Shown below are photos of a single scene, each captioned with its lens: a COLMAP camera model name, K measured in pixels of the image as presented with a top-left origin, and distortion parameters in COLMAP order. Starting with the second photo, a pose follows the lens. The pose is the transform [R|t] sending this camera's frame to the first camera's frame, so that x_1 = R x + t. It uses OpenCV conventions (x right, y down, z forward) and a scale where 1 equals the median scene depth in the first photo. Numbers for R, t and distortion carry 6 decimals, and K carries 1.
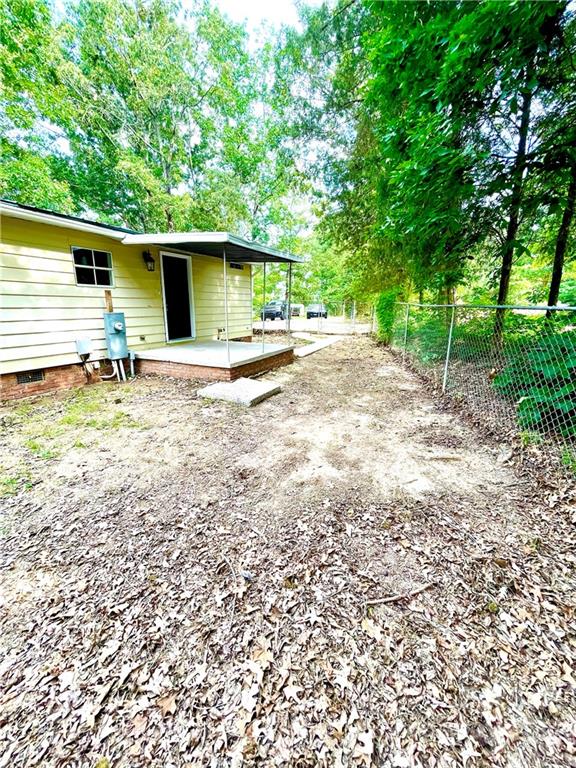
lens RADIAL K [[309.6, 0, 285.8], [0, 309.6, 381.8], [0, 0, 1]] dist [-0.001049, -0.000322]
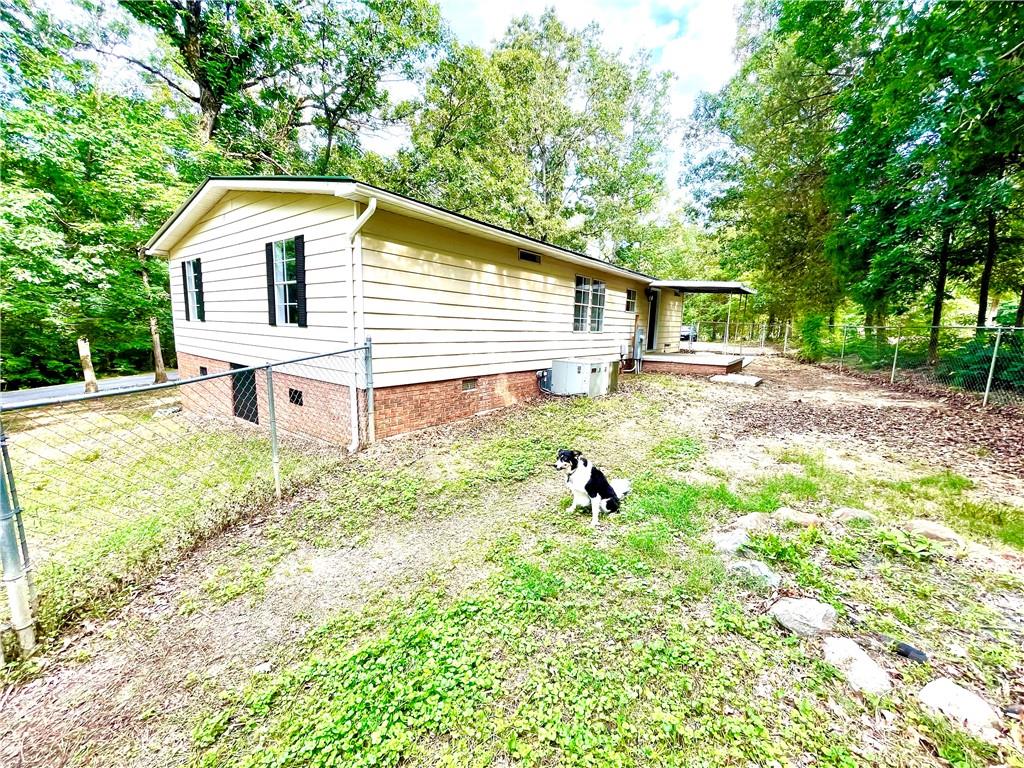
lens RADIAL K [[412.8, 0, 508.8], [0, 412.8, 384.7], [0, 0, 1]] dist [-0.001049, -0.000322]
pose [[0.980546, 0.037541, -0.192666, -0.756665], [-0.057294, 0.993536, -0.098002, 0.280608], [0.187741, 0.107134, 0.976358, -1.057193]]
